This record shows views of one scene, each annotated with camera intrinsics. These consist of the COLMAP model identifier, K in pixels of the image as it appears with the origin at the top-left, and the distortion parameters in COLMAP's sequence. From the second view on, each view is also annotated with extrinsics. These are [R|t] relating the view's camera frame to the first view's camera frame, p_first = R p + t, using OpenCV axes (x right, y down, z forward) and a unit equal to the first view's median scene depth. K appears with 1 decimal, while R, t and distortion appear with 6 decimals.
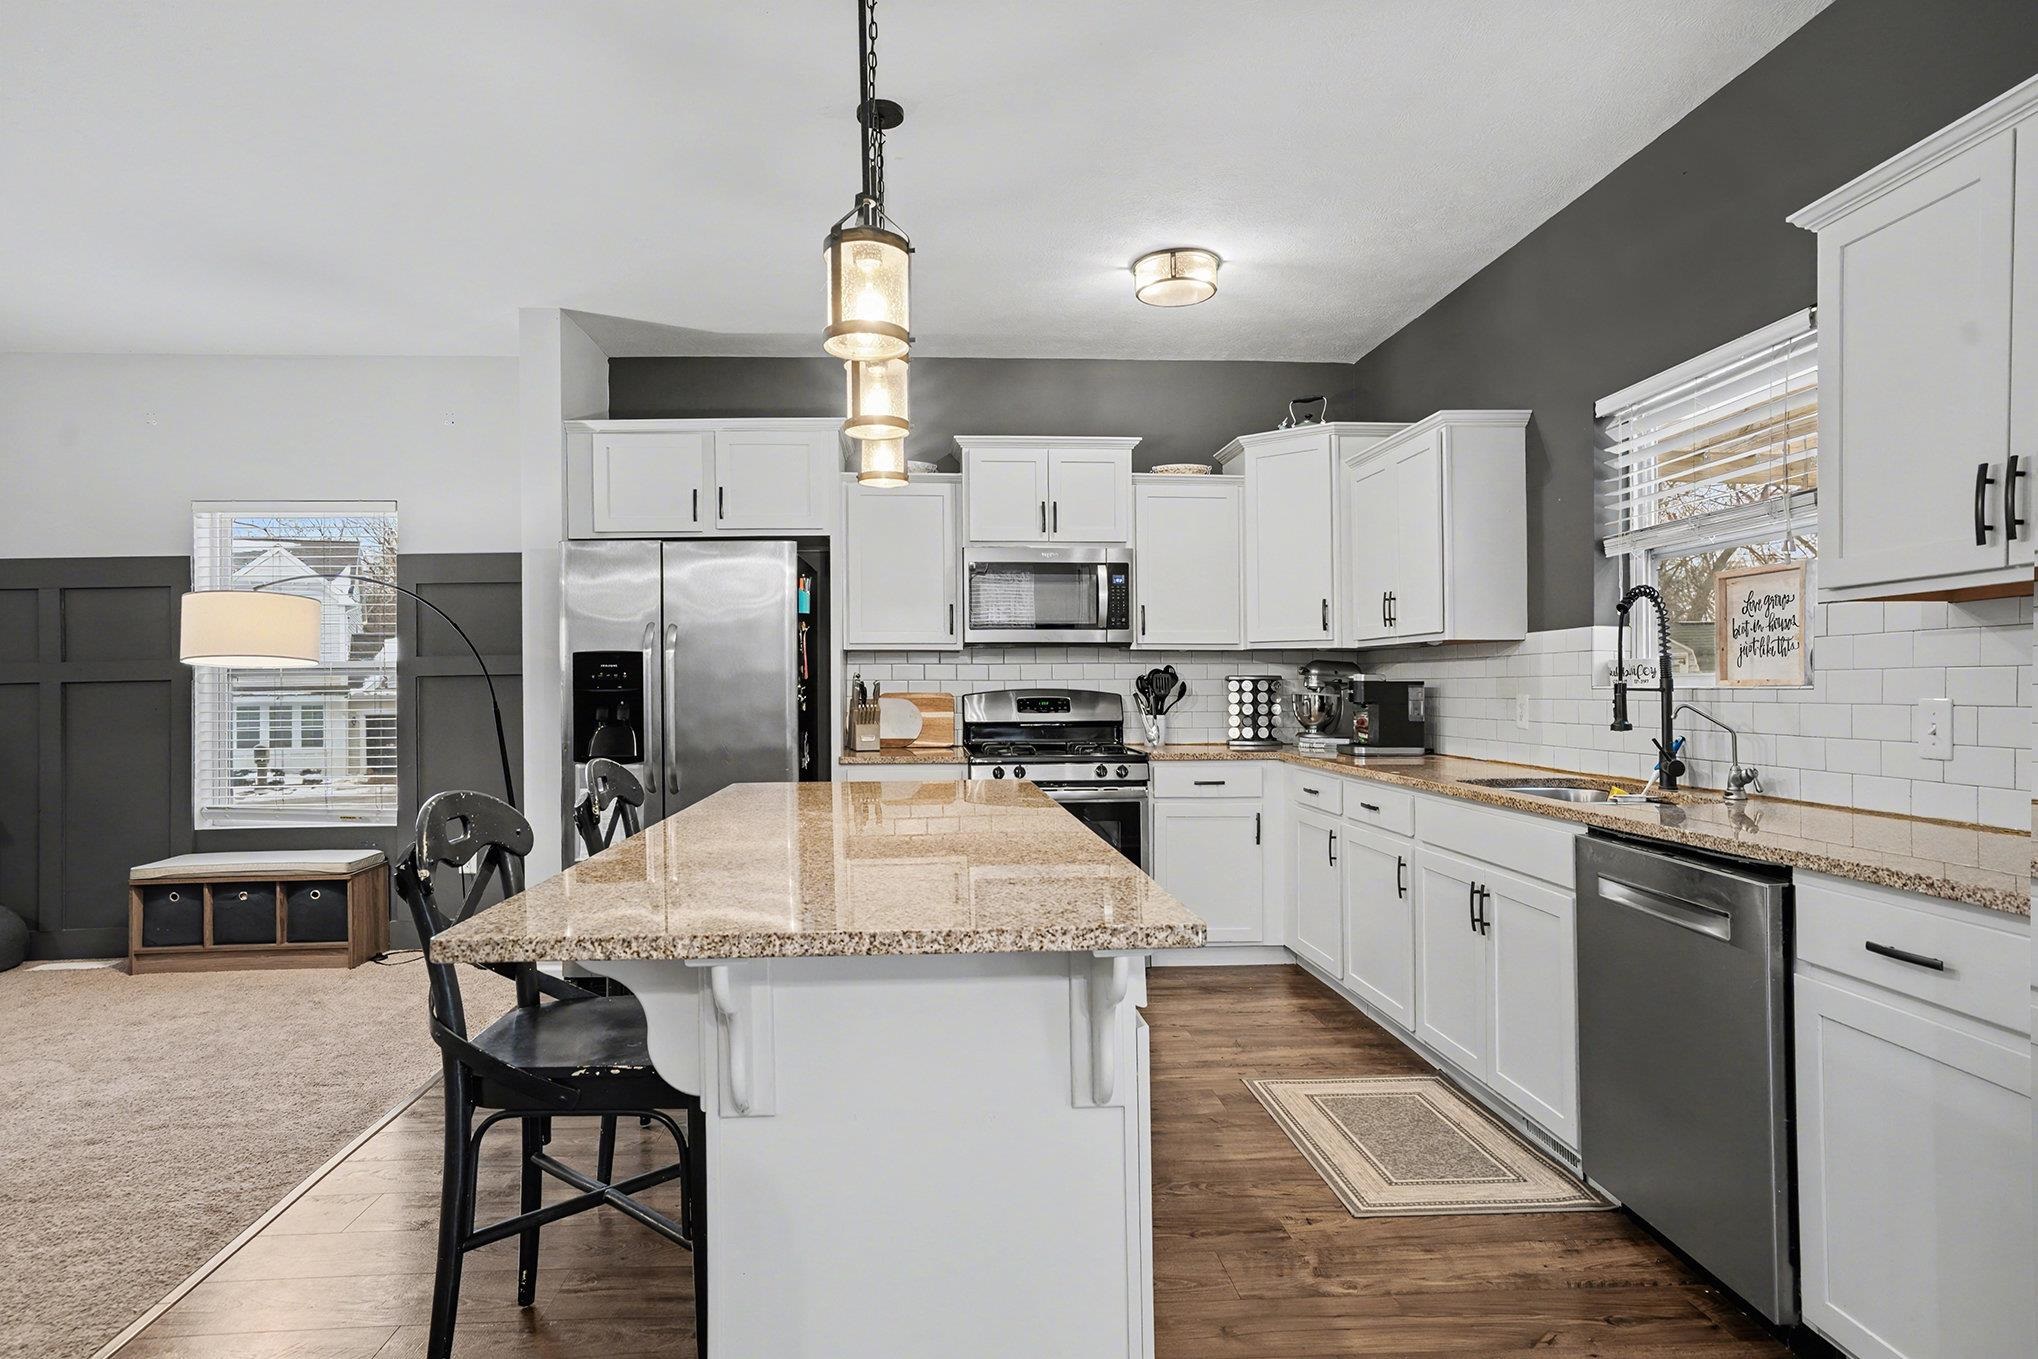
lens RADIAL K [[935.5, 0, 1019.0], [0, 935.5, 679.5], [0, 0, 1]] dist [-0.000543, -0.021783]
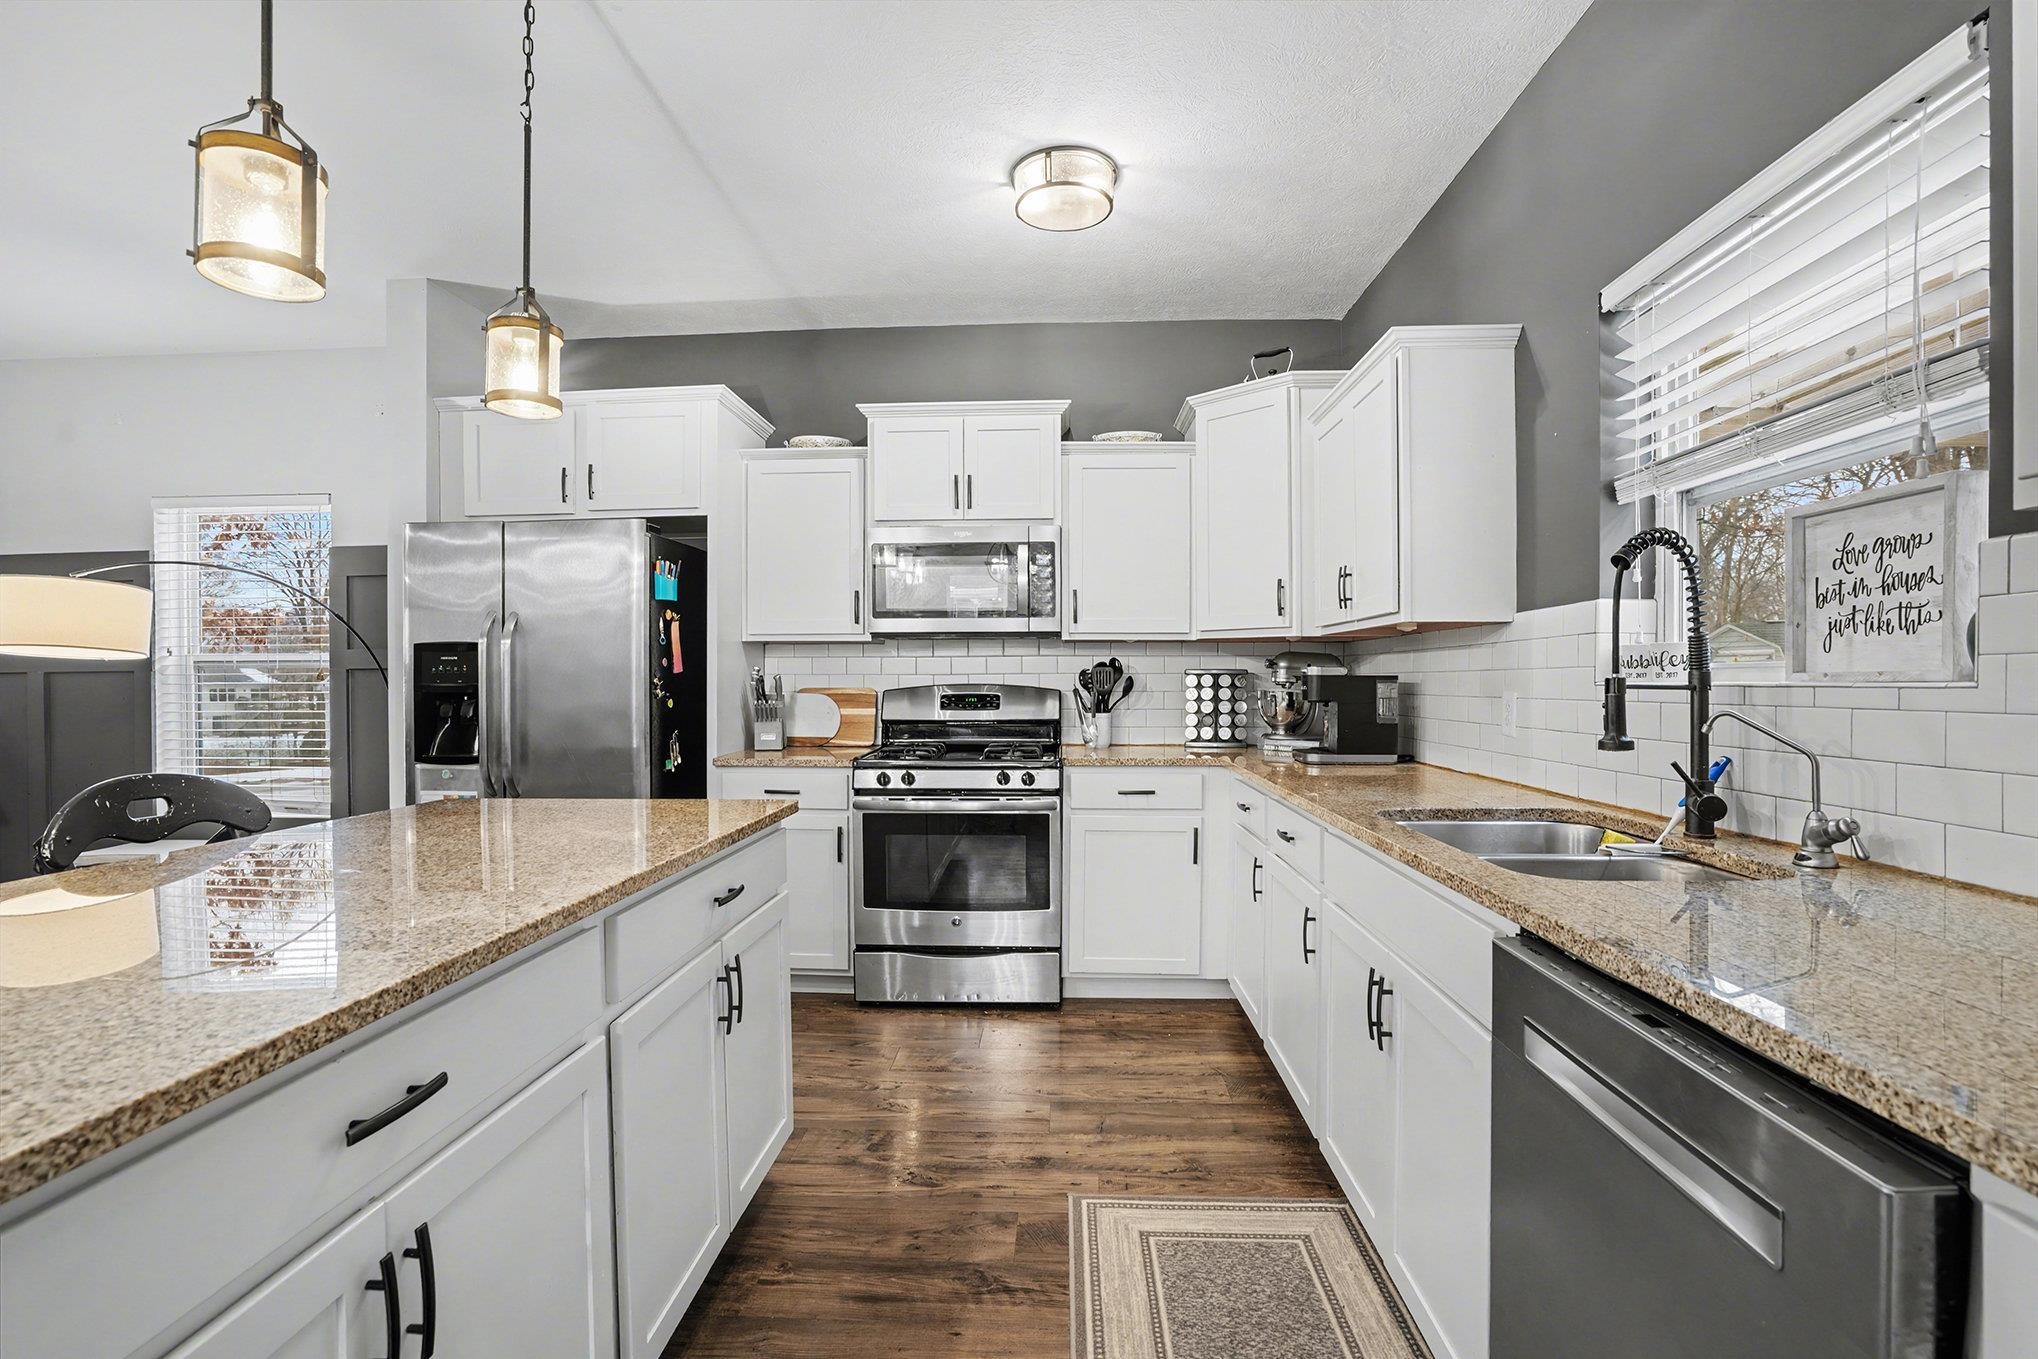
lens RADIAL K [[811.7, 0, 1019.0], [0, 811.7, 679.5], [0, 0, 1]] dist [0.001805, 0.000363]
pose [[0.991850, 0.001109, -0.127407, 0.186510], [-0.000350, 0.999982, 0.005982, 0.001331], [0.127411, -0.005889, 0.991833, 0.235210]]
